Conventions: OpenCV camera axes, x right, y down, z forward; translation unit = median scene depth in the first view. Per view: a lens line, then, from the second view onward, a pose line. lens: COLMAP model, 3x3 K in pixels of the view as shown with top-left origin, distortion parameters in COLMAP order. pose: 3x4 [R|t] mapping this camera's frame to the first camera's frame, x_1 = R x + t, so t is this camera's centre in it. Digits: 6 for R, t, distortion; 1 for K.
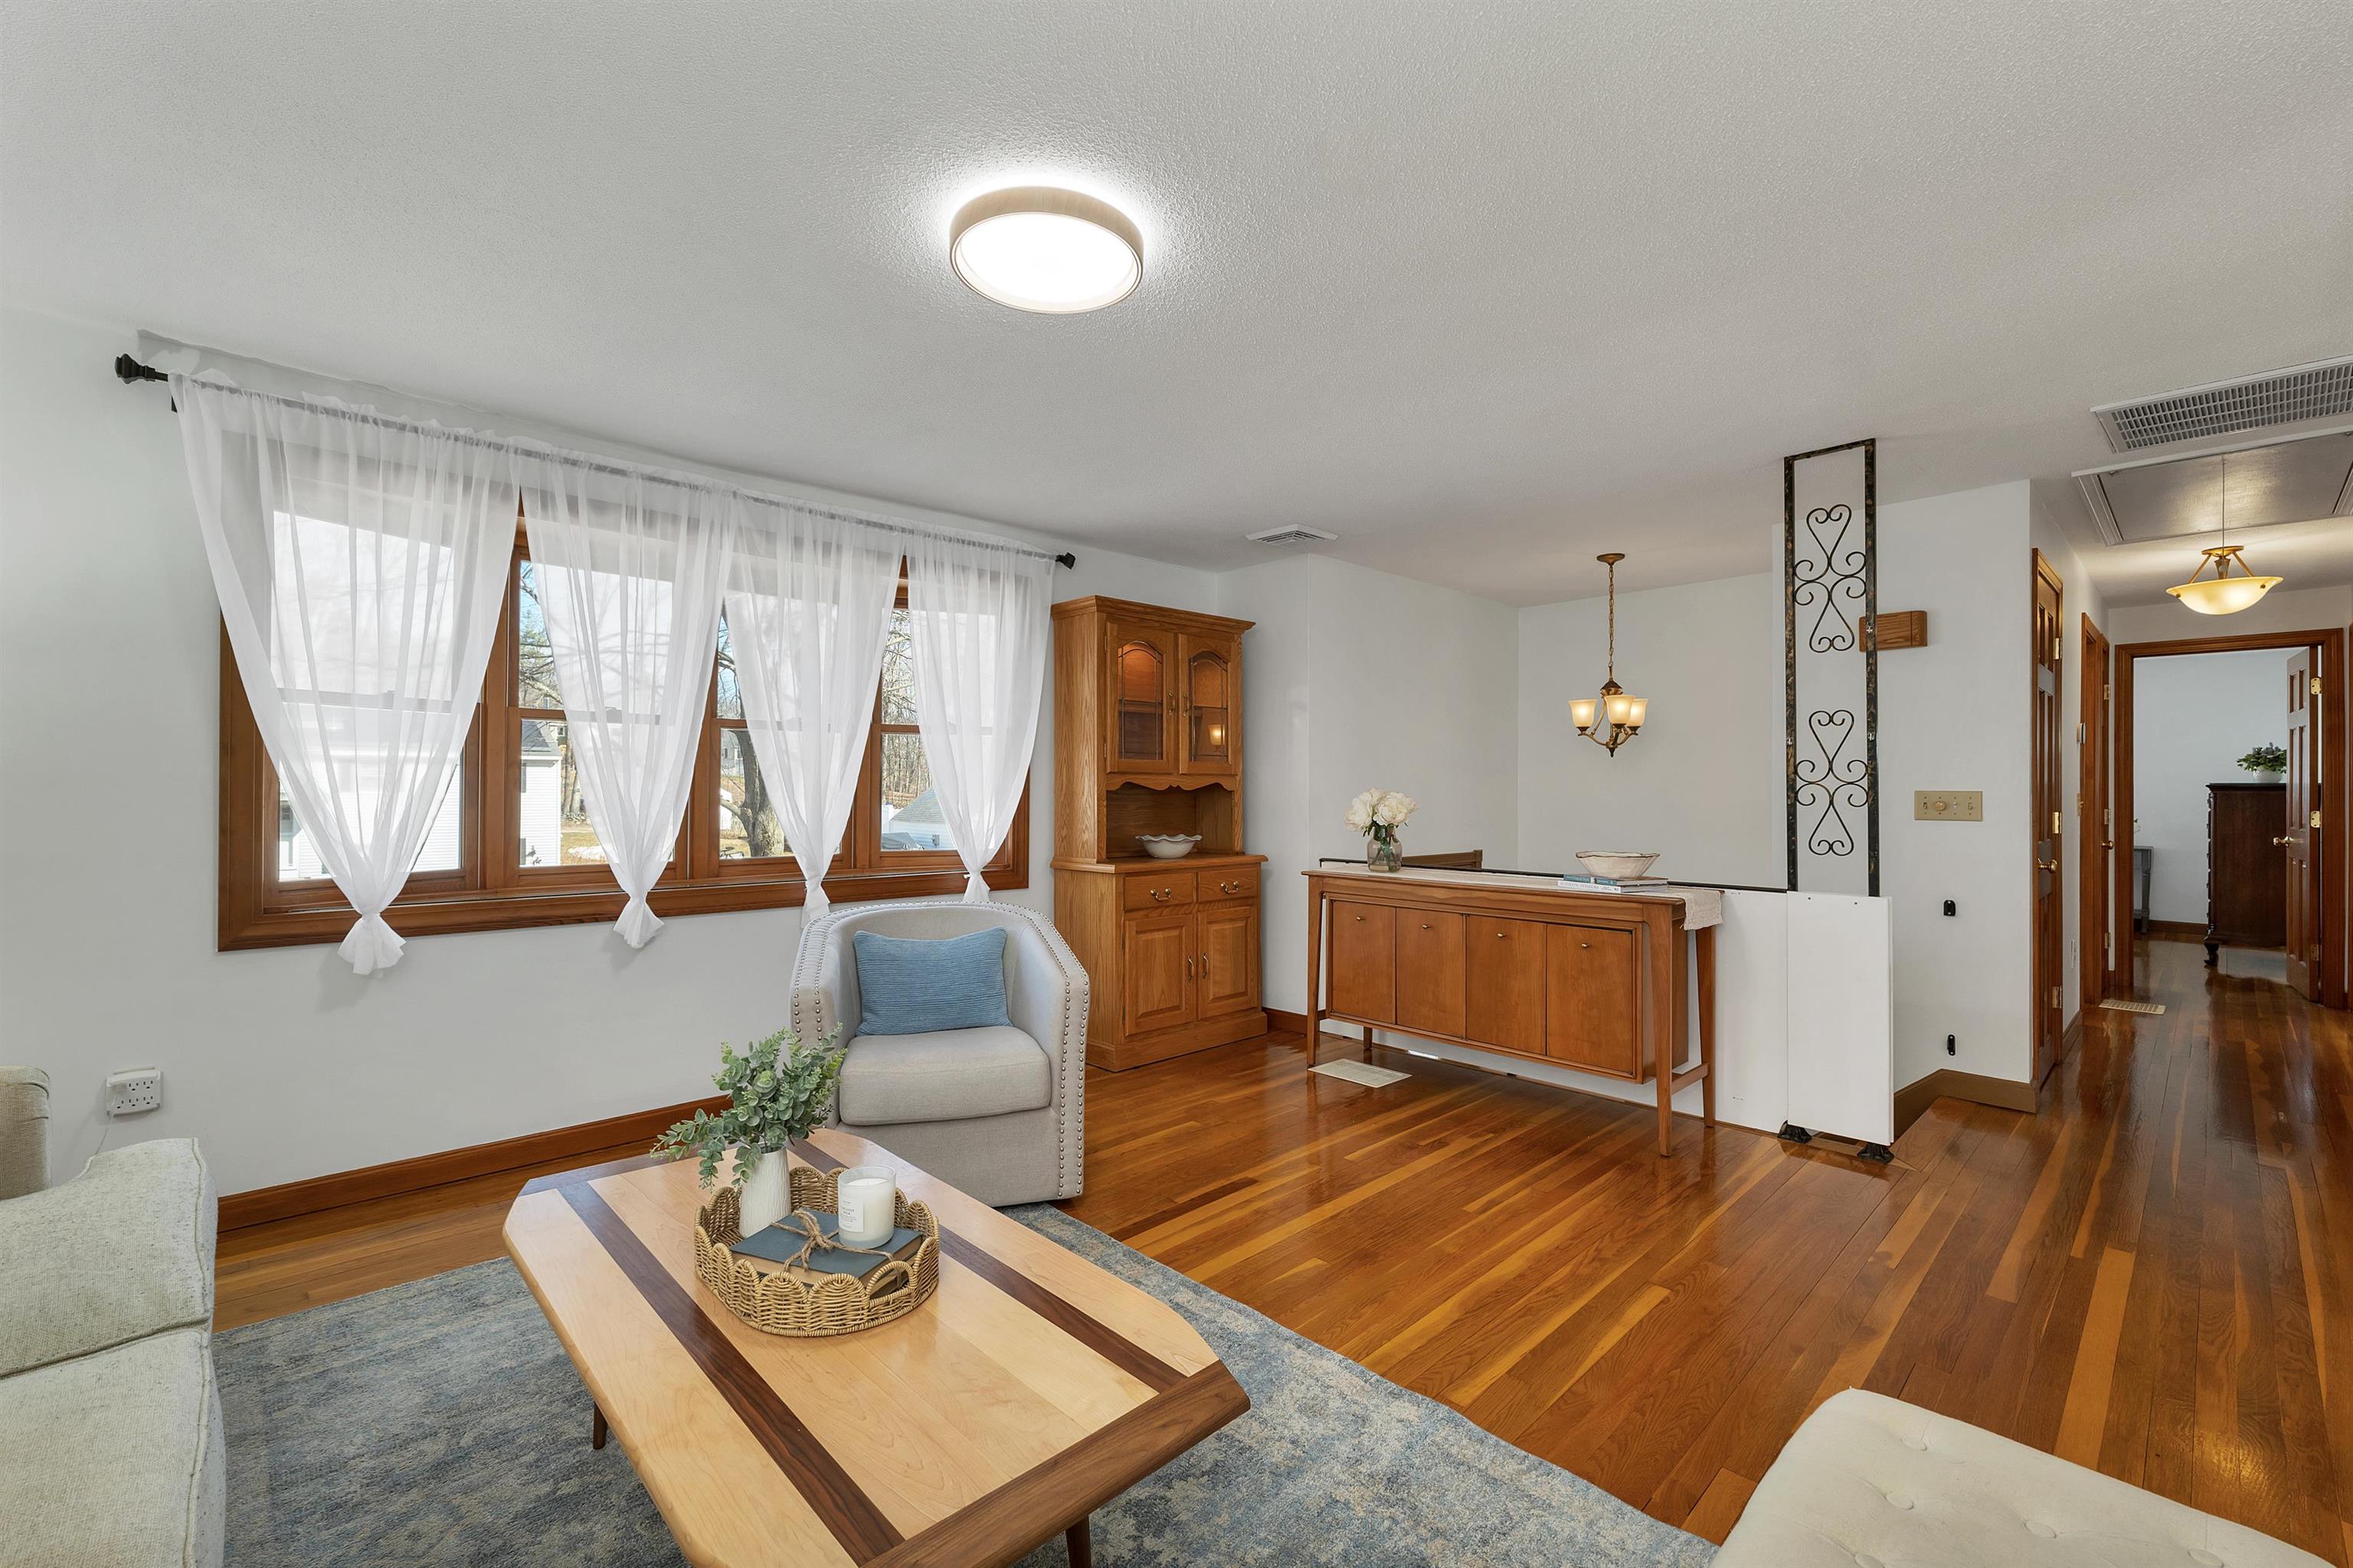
lens RADIAL K [[1001.9, 0, 1176.5], [0, 1001.9, 784.0], [0, 0, 1]] dist [0.001000, -0.000075]
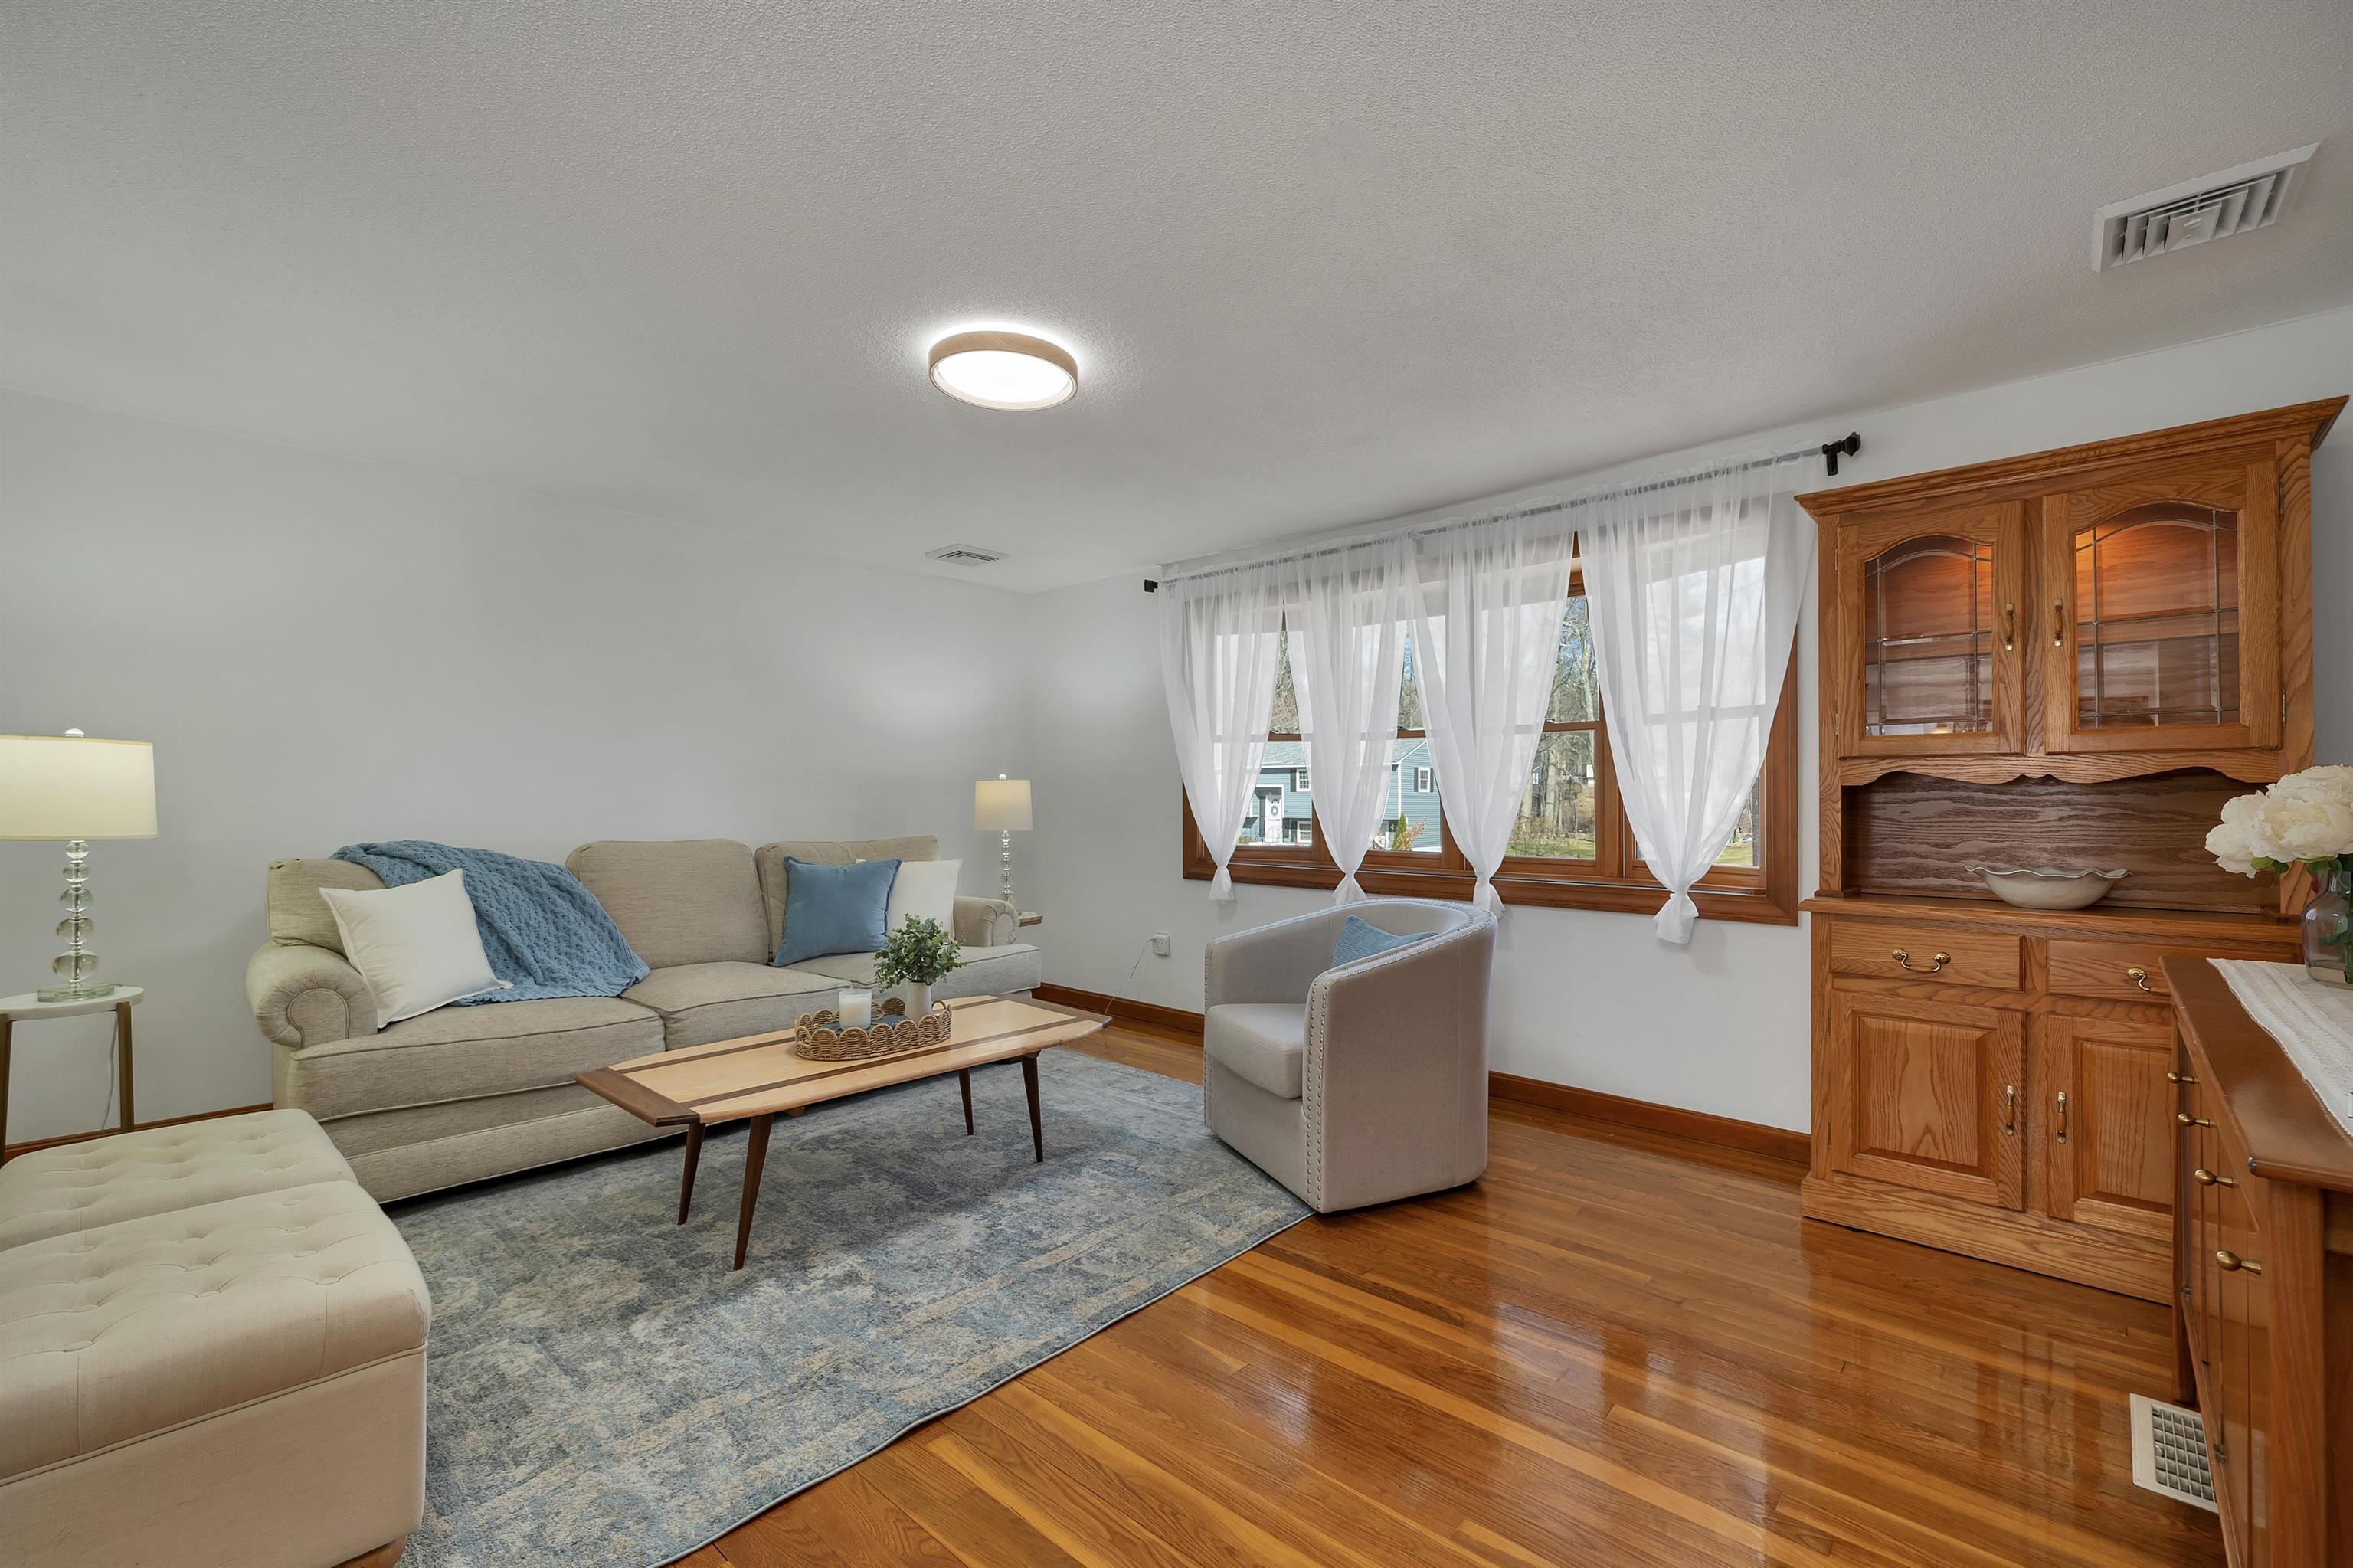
lens RADIAL K [[996.1, 0, 1172.7], [0, 996.1, 787.0], [0, 0, 1]] dist [-0.002296, -0.000308]
pose [[0.055247, -0.021542, -0.998240, 0.688582], [0.000298, 0.999768, -0.021559, 0.026633], [0.998473, 0.000893, 0.055240, 0.667965]]
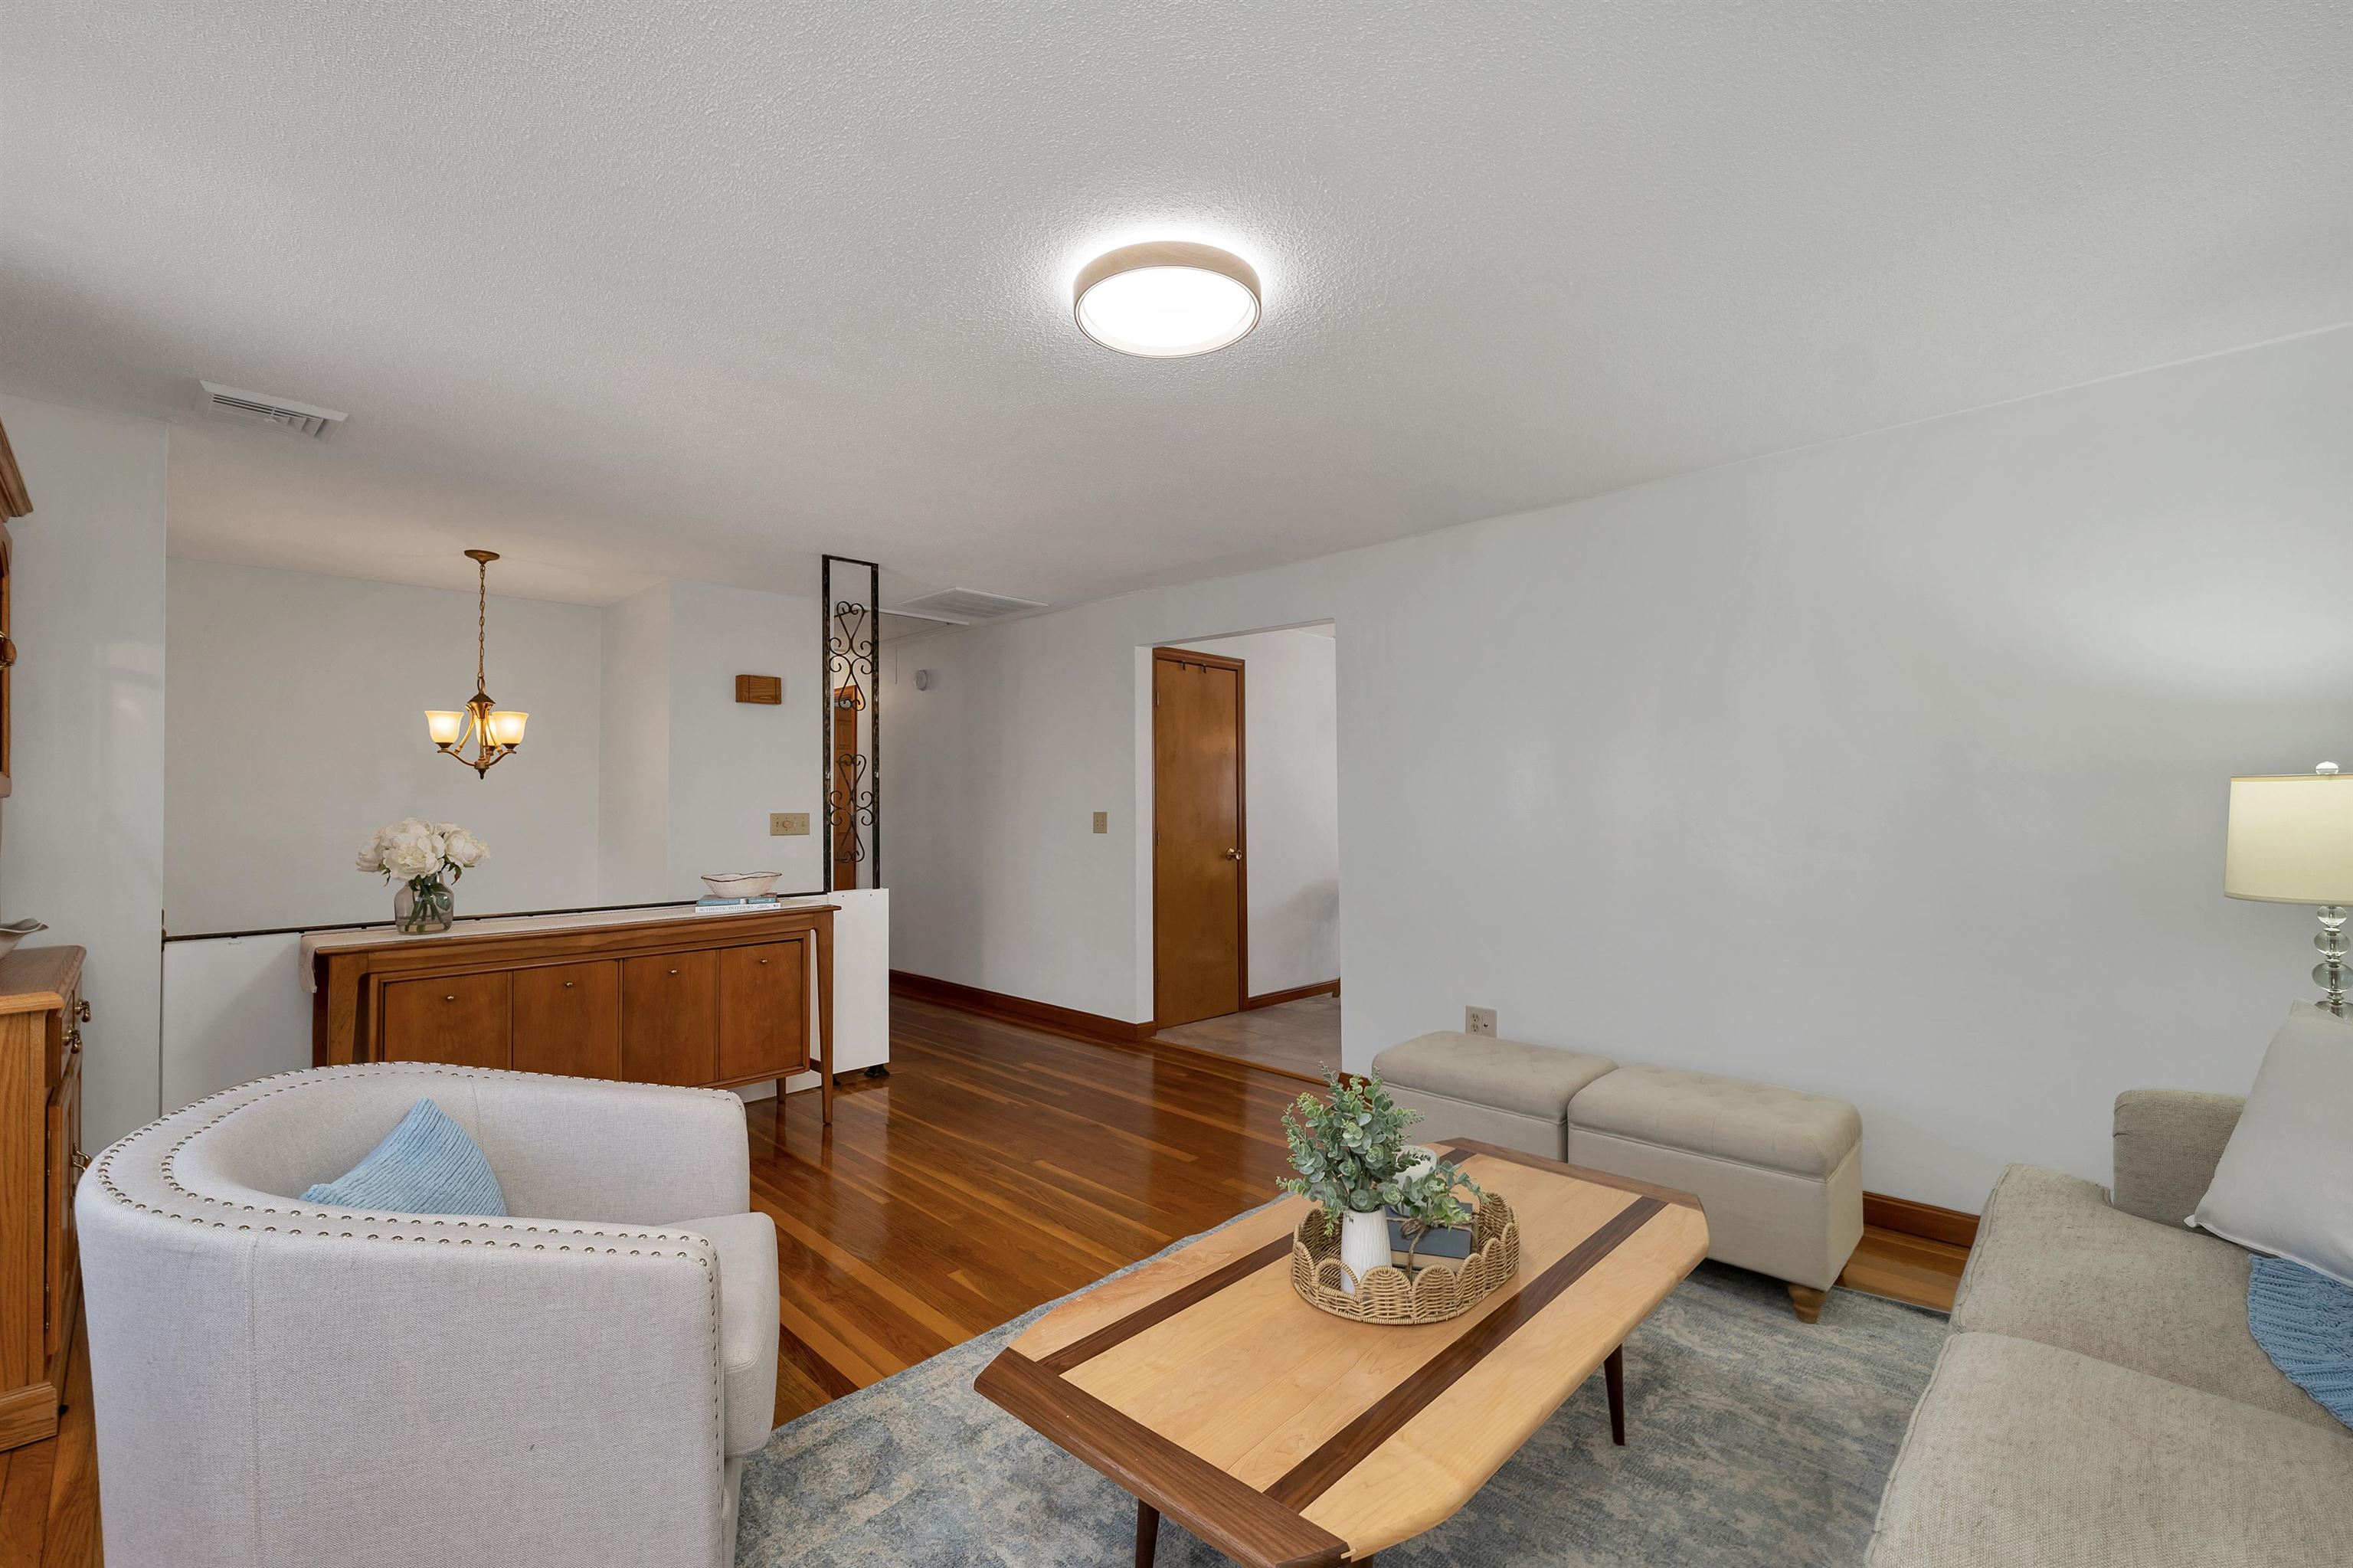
lens RADIAL K [[970.7, 0, 1175.2], [0, 970.7, 797.5], [0, 0, 1]] dist [0.001081, 0.000274]
pose [[-0.031087, 0.003990, 0.999509, -0.647451], [0.000700, 0.999992, -0.003970, -0.009977], [-0.999516, 0.000576, -0.031090, 0.594051]]
